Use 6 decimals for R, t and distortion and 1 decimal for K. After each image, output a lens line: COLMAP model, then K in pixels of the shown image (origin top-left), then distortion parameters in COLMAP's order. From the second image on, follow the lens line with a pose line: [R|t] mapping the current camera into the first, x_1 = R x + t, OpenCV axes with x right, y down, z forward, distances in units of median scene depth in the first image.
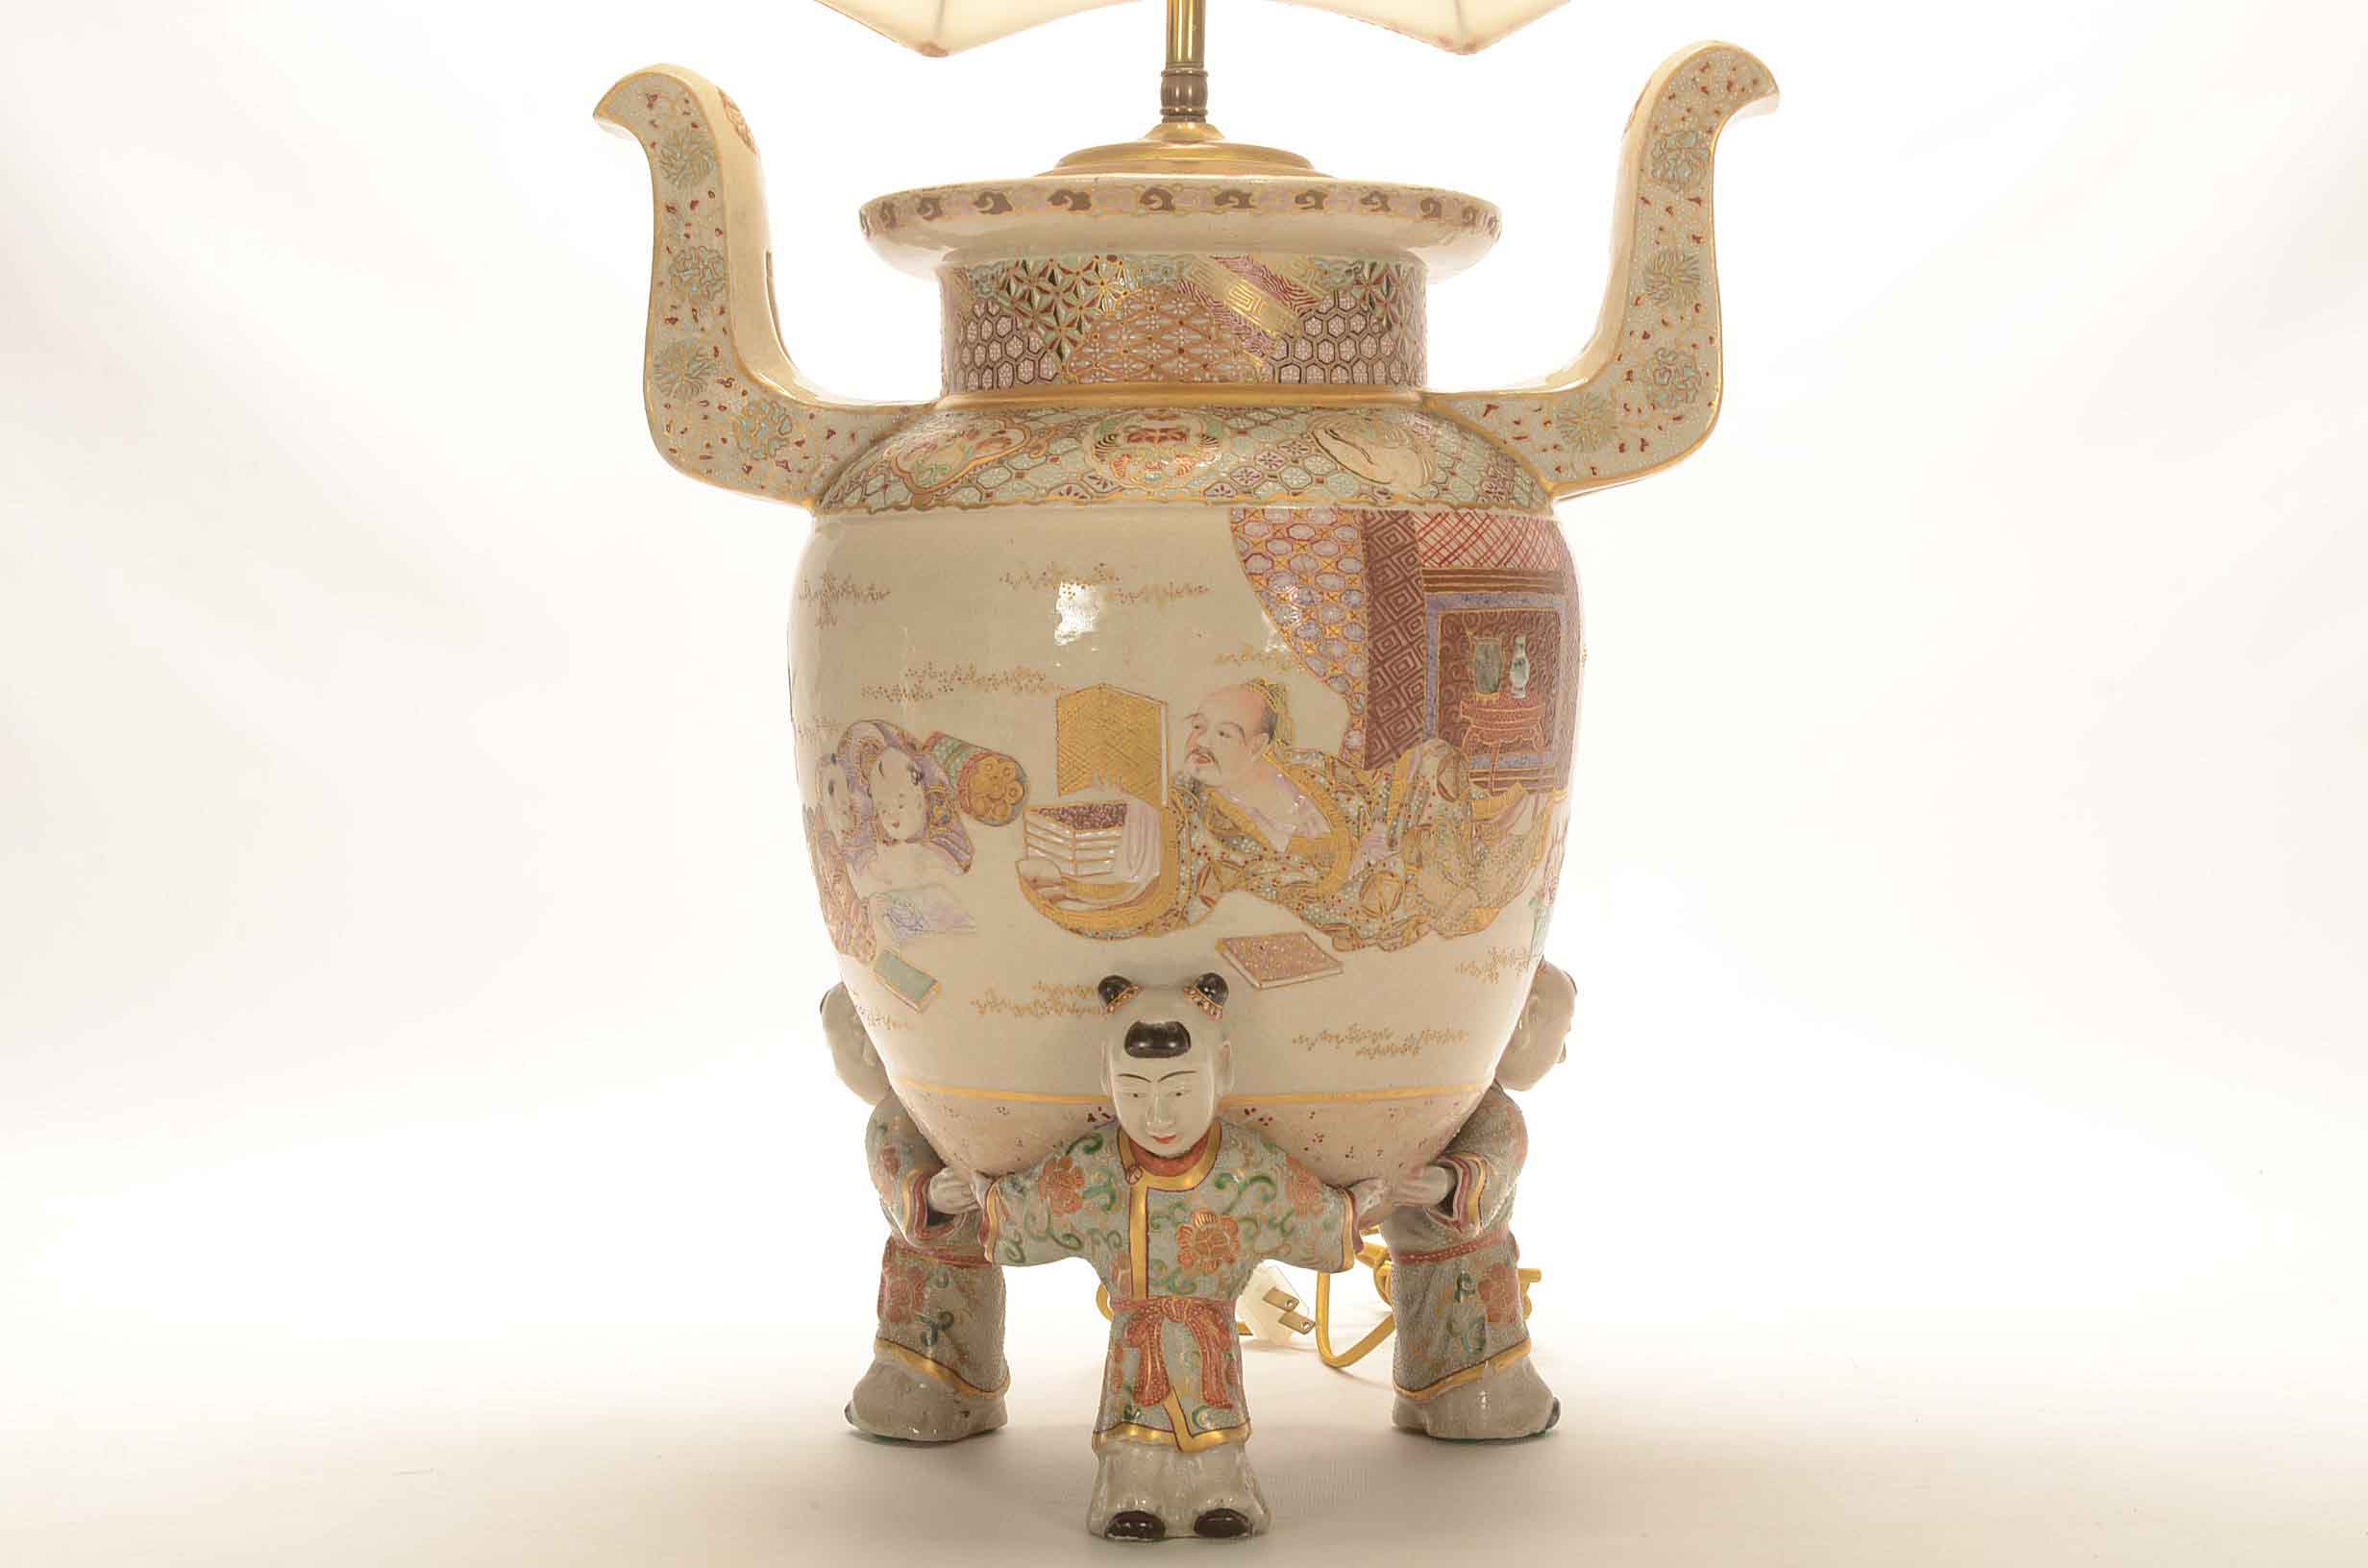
lens RADIAL K [[4018.3, 0, 1180.7], [0, 4018.3, 775.9], [0, 0, 1]] dist [0.008707, 0.000000]
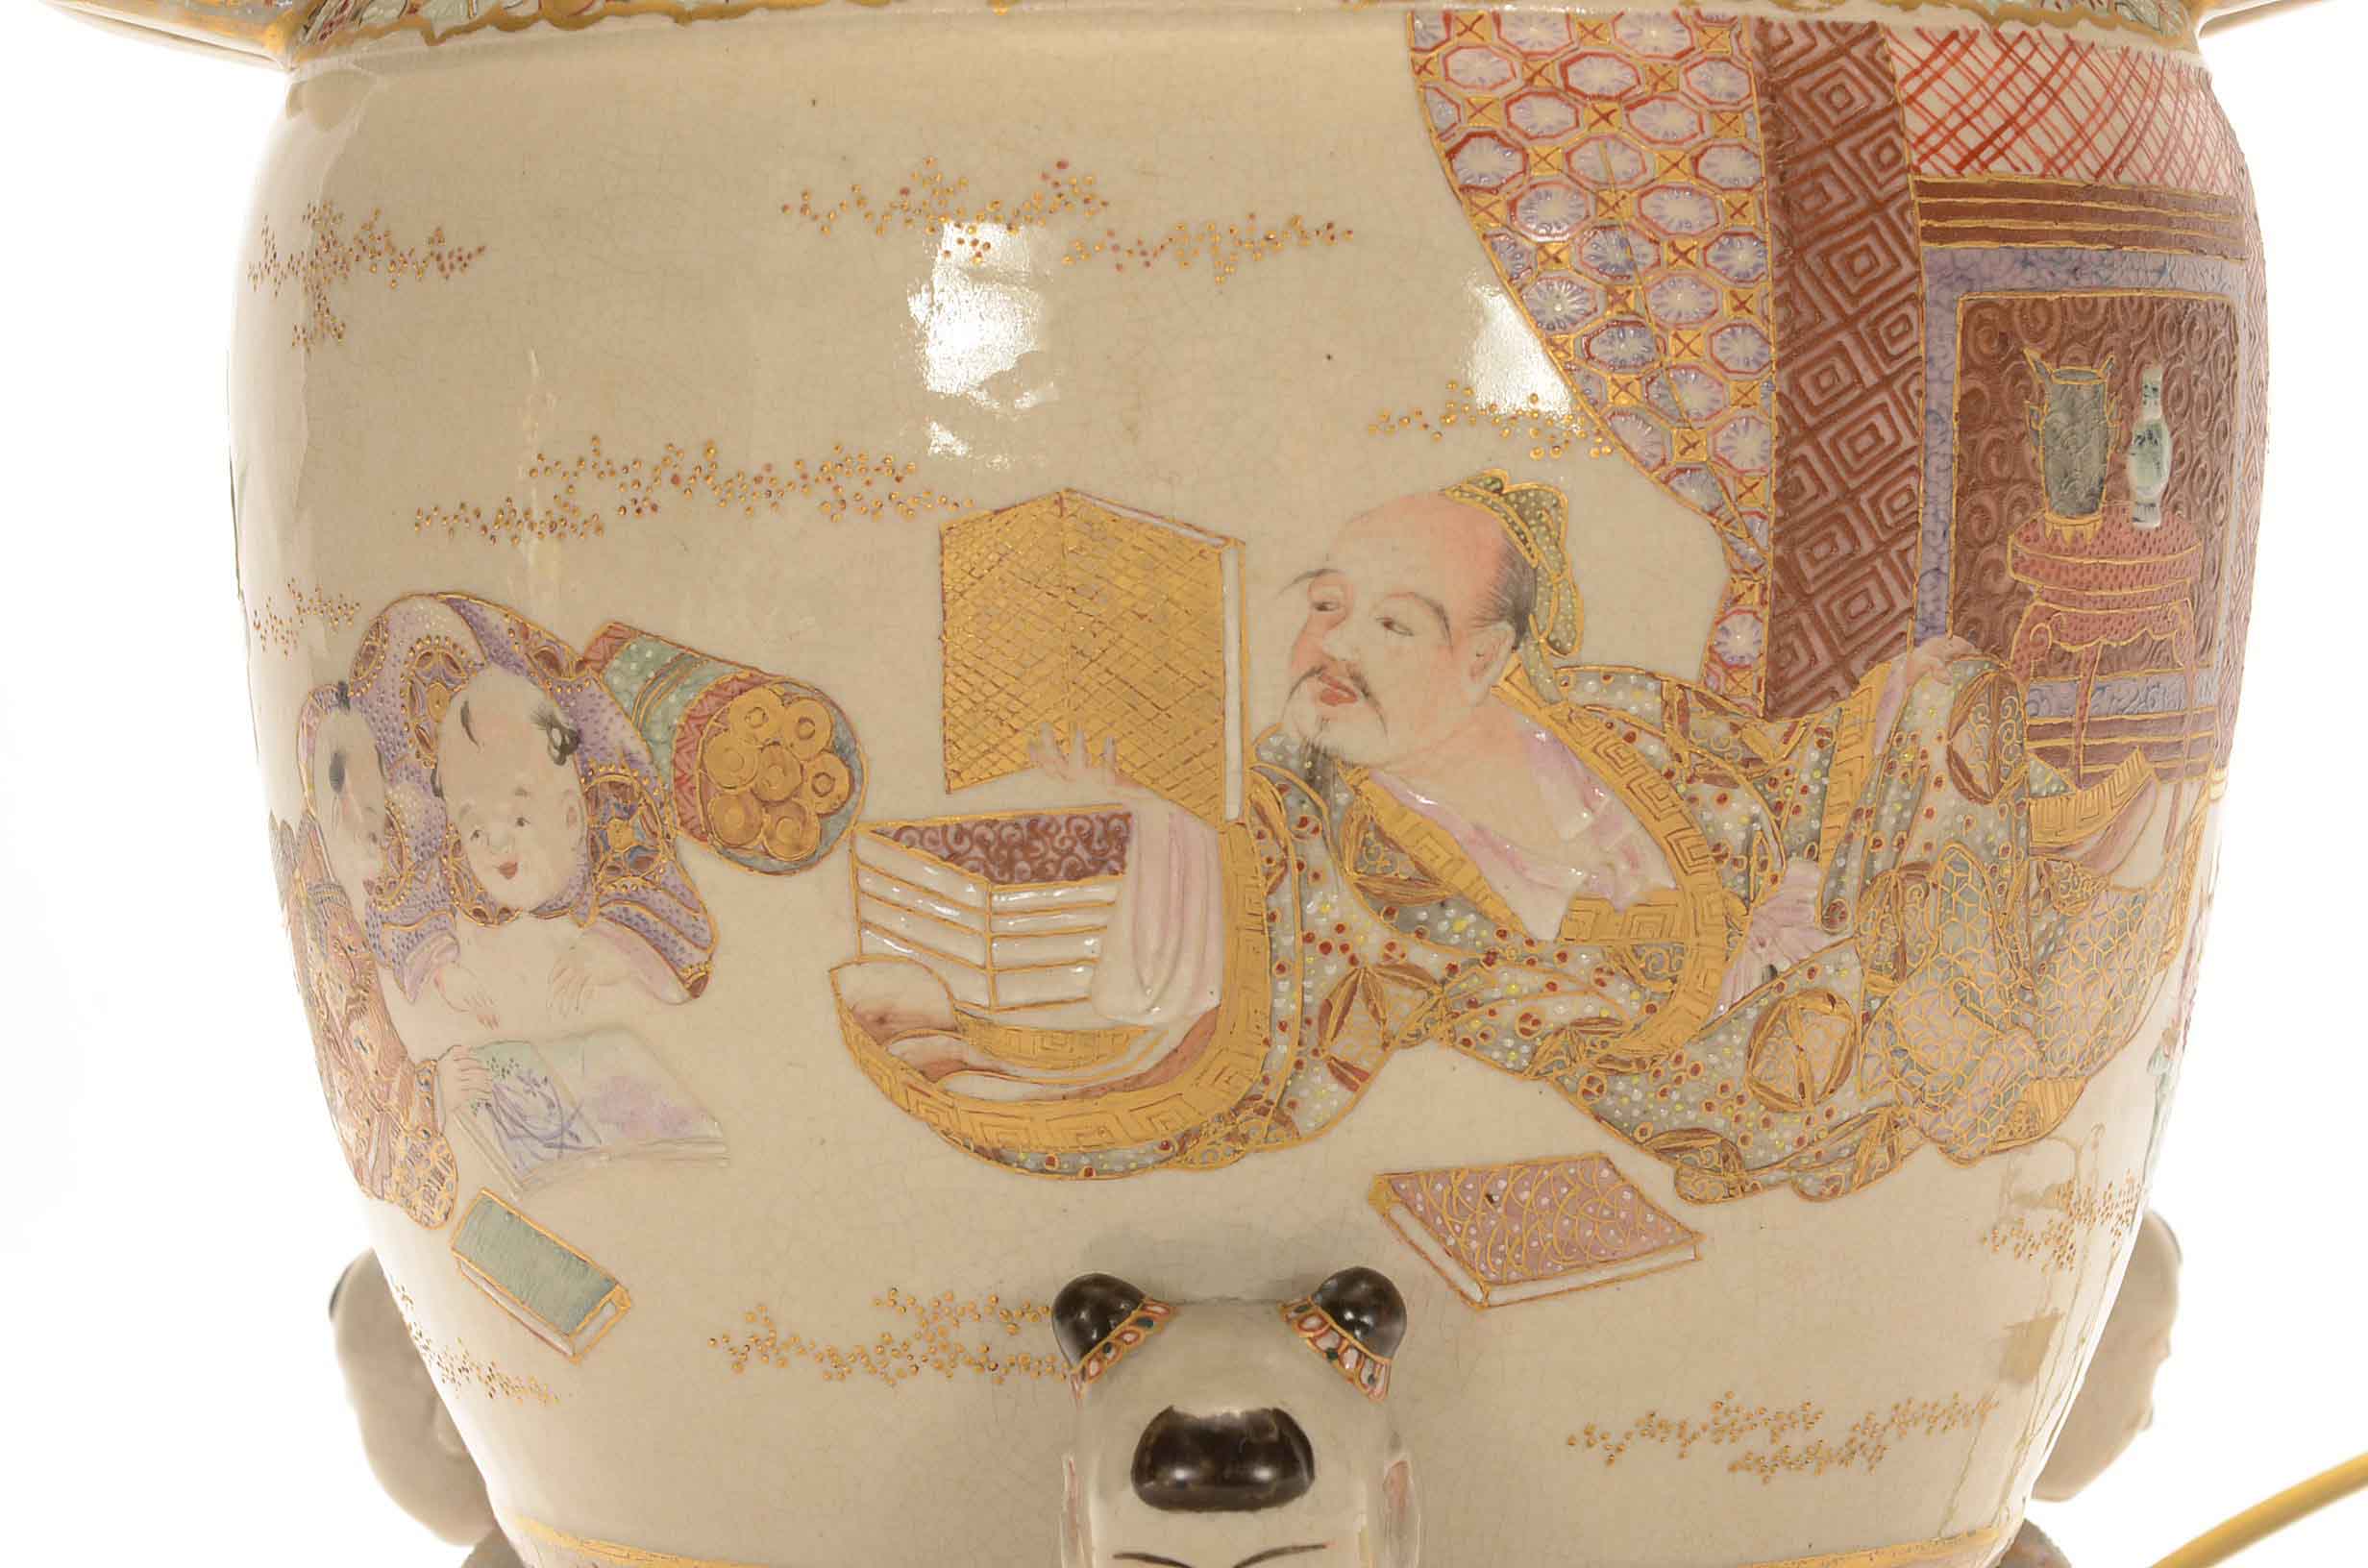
lens RADIAL K [[6227.7, 0, 1190.9], [0, 6227.7, 801.3], [0, 0, 1]] dist [0.412371, 0.000000]
pose [[0.999550, -0.003835, 0.029737, -0.024552], [0.003483, 0.999923, 0.011896, -0.001004], [-0.029780, -0.011787, 0.999487, 0.417190]]
